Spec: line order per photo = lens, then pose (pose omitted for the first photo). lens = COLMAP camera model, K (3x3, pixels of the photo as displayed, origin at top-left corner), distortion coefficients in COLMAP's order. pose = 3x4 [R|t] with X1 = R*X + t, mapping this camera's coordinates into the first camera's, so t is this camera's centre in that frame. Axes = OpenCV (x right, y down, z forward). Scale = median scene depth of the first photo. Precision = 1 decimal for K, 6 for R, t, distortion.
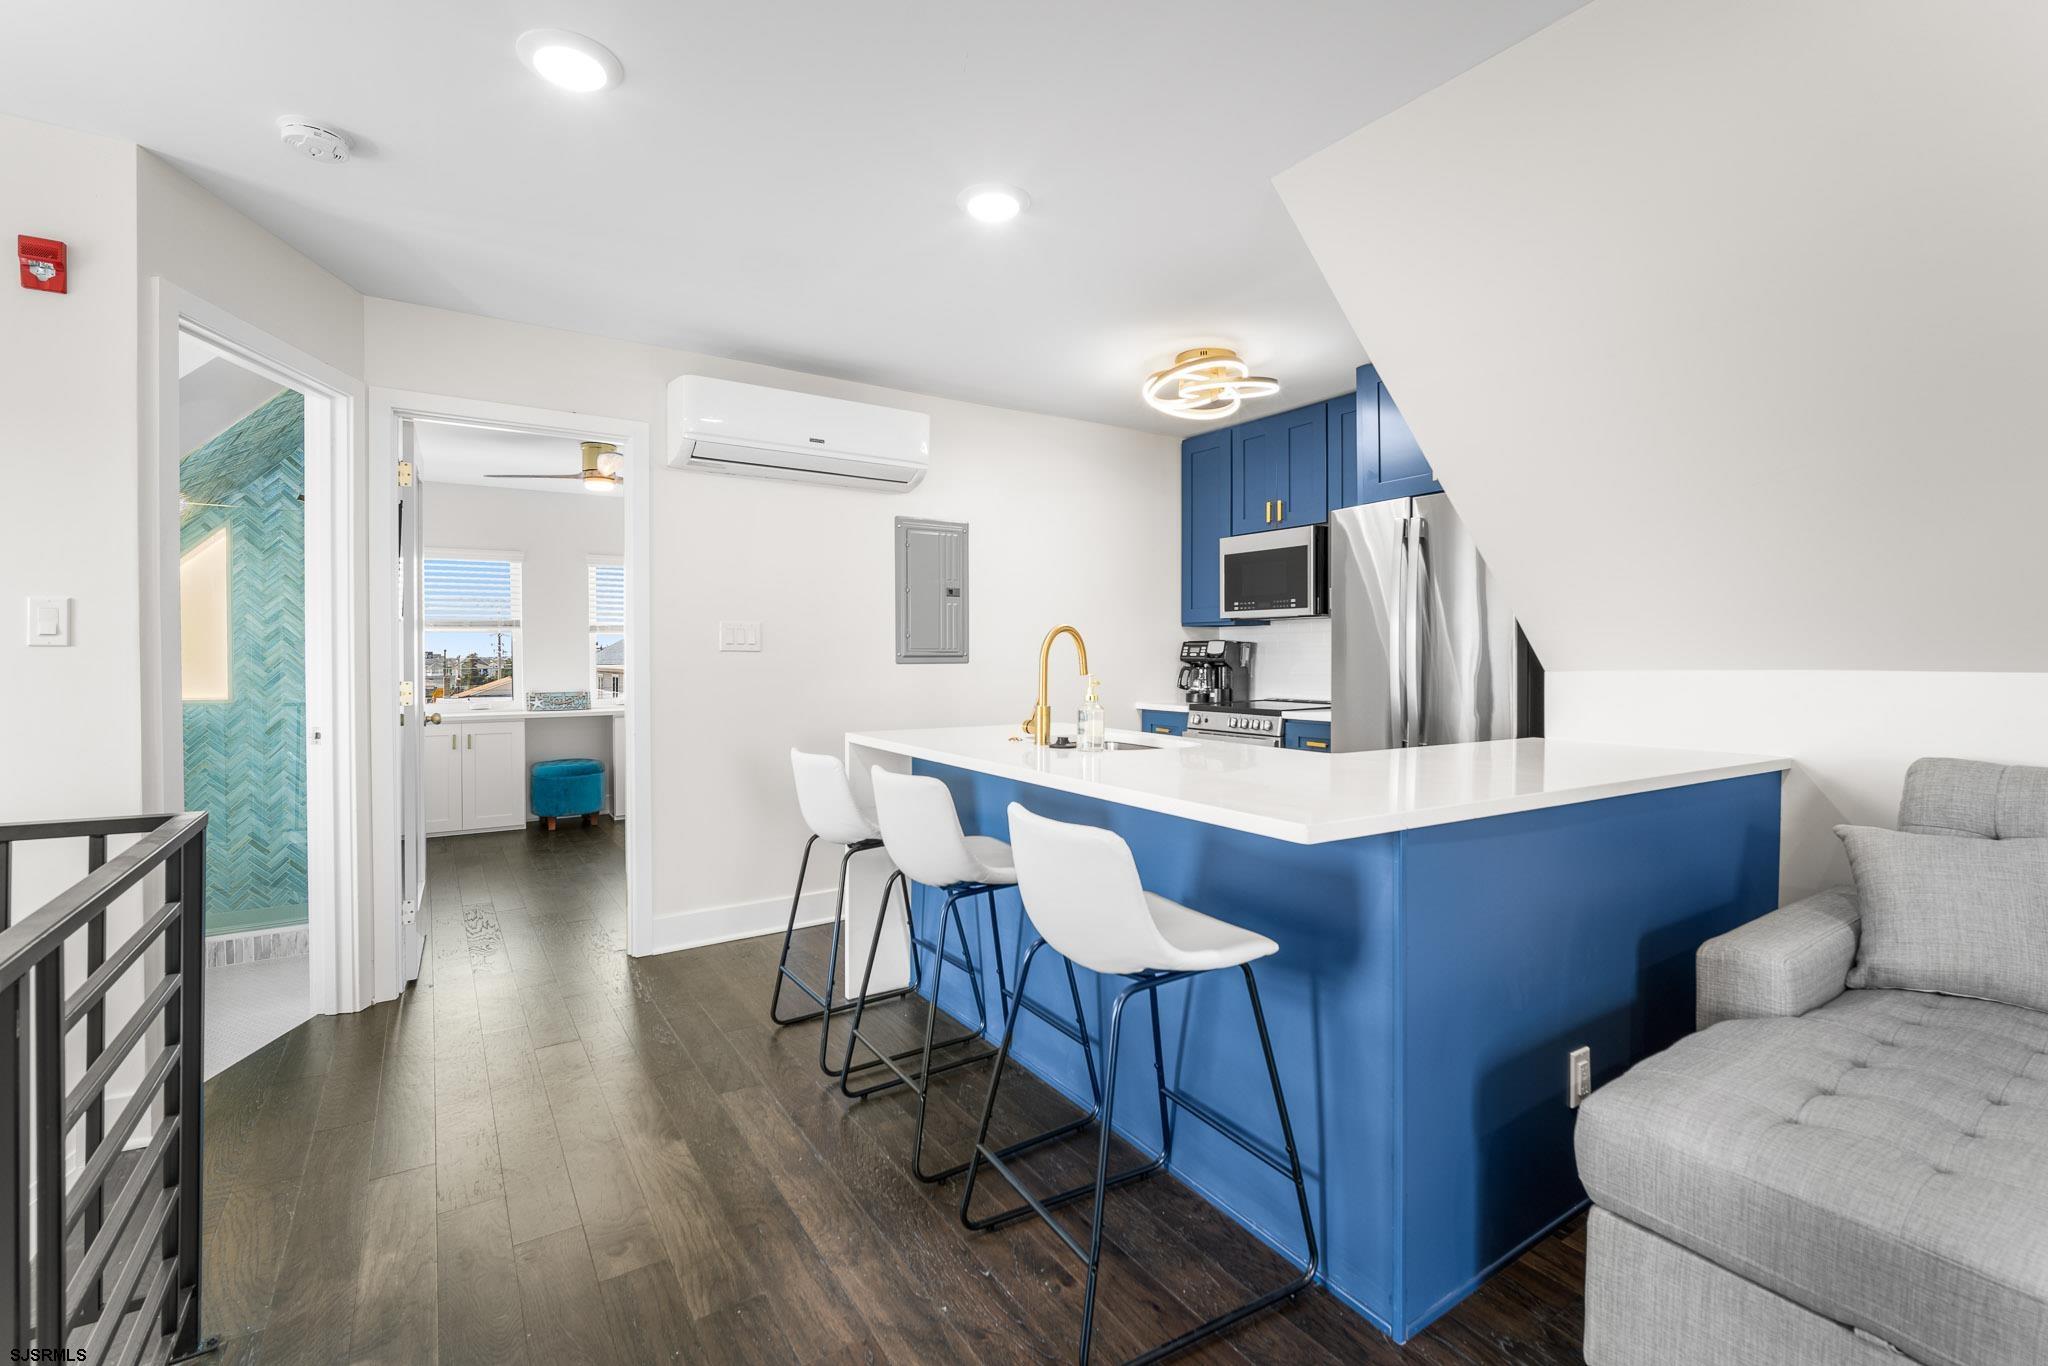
lens RADIAL K [[890.5, 0, 1012.1], [0, 890.5, 670.3], [0, 0, 1]] dist [-0.007847, 0.000733]
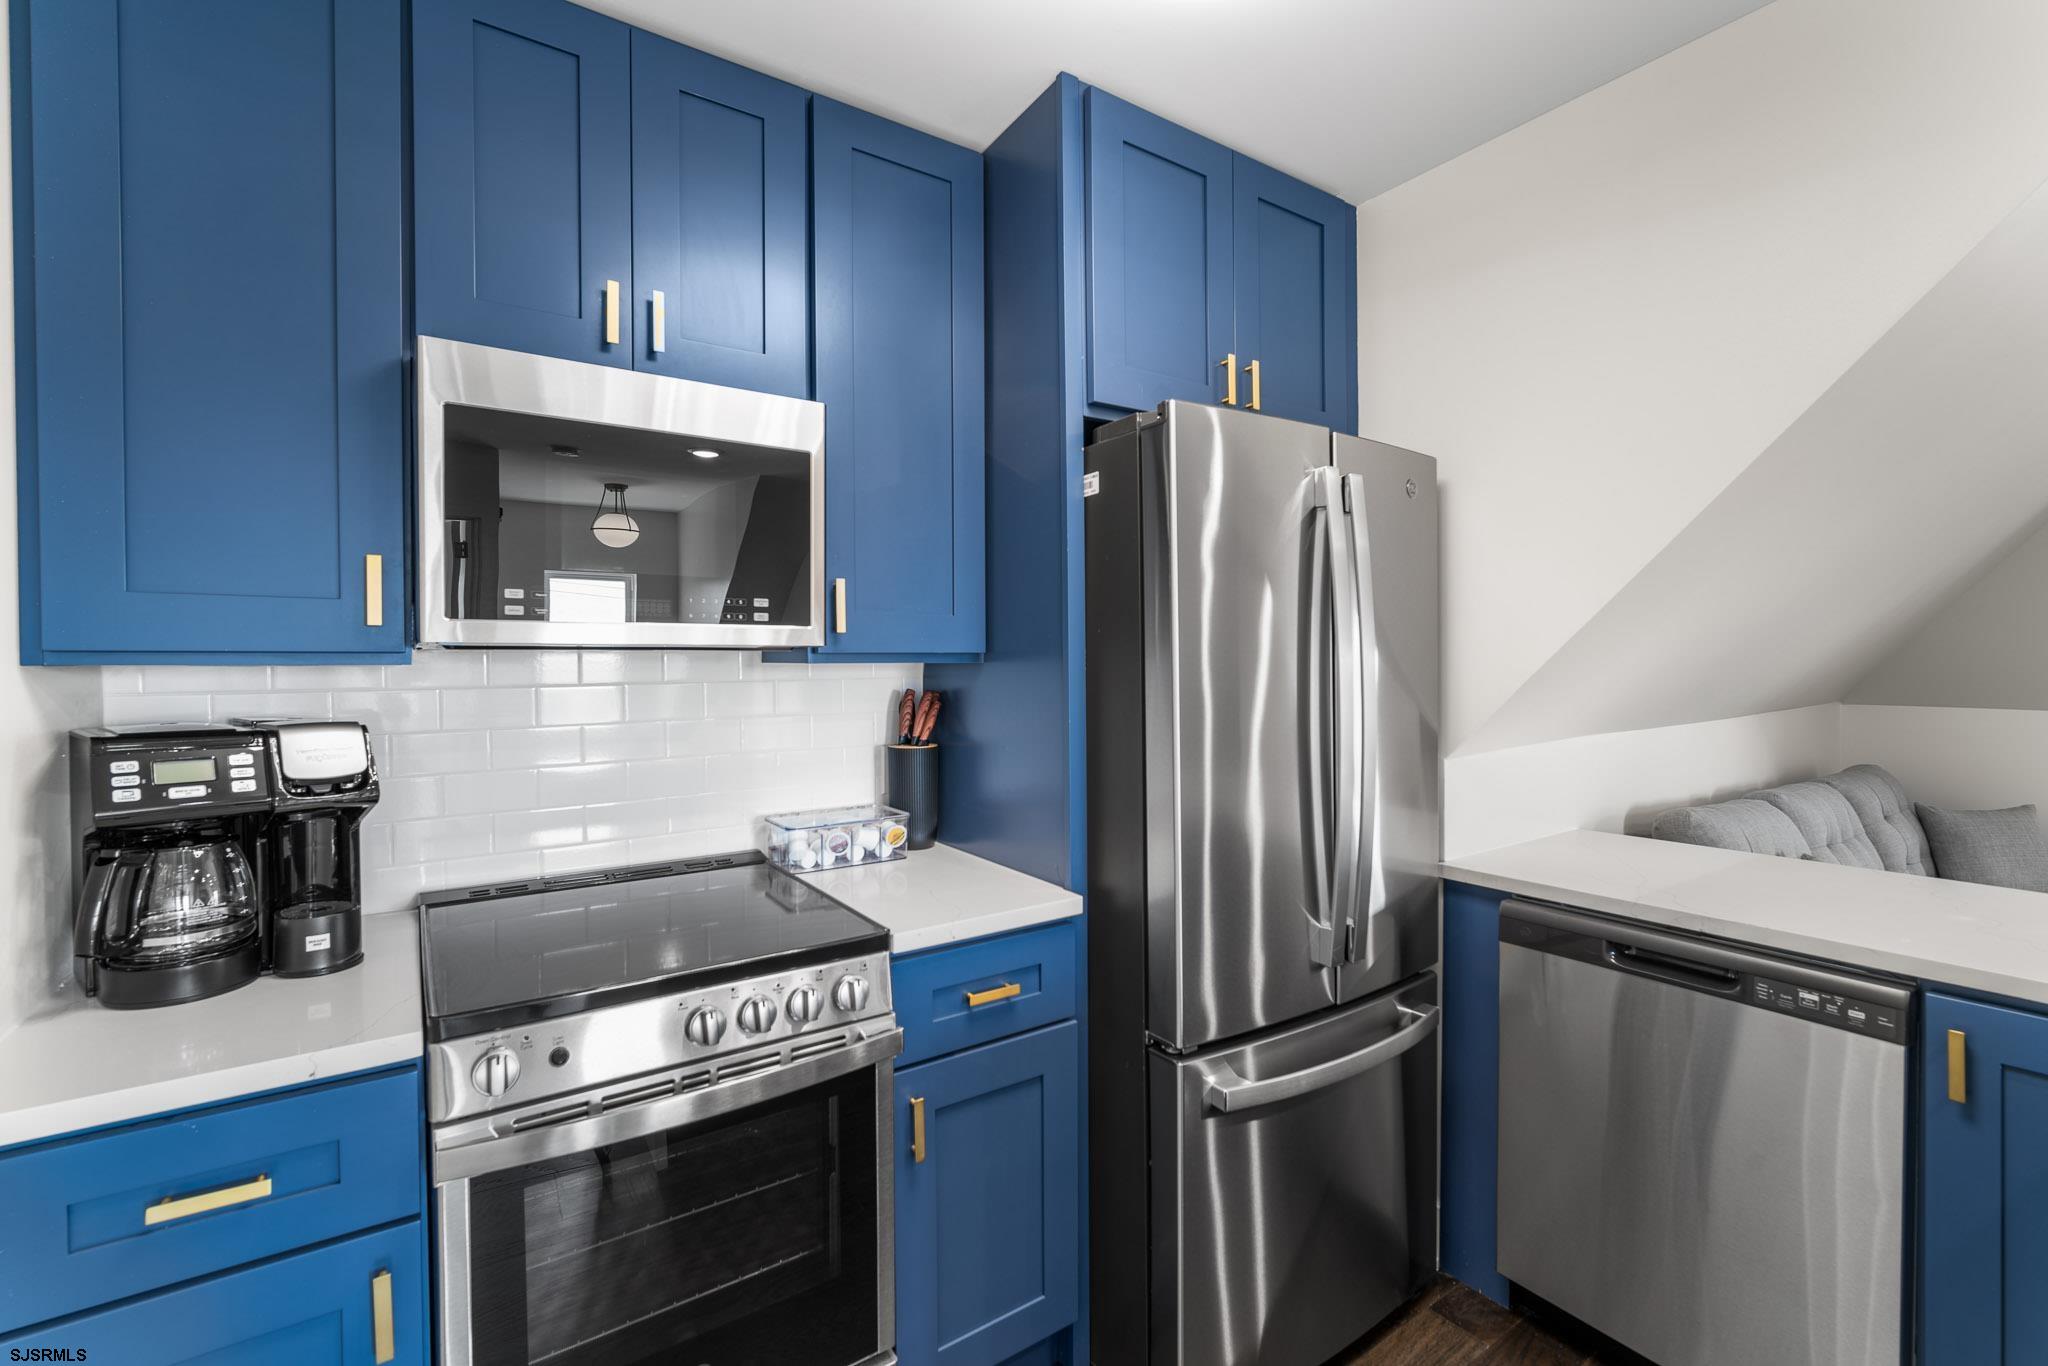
lens RADIAL K [[890.5, 0, 1012.1], [0, 890.5, 670.3], [0, 0, 1]] dist [-0.007847, 0.000733]
pose [[-0.016914, -0.012429, 0.999780, -0.083300], [0.020826, 0.999701, 0.012781, -0.133951], [-0.999640, 0.021038, -0.016650, 2.252102]]
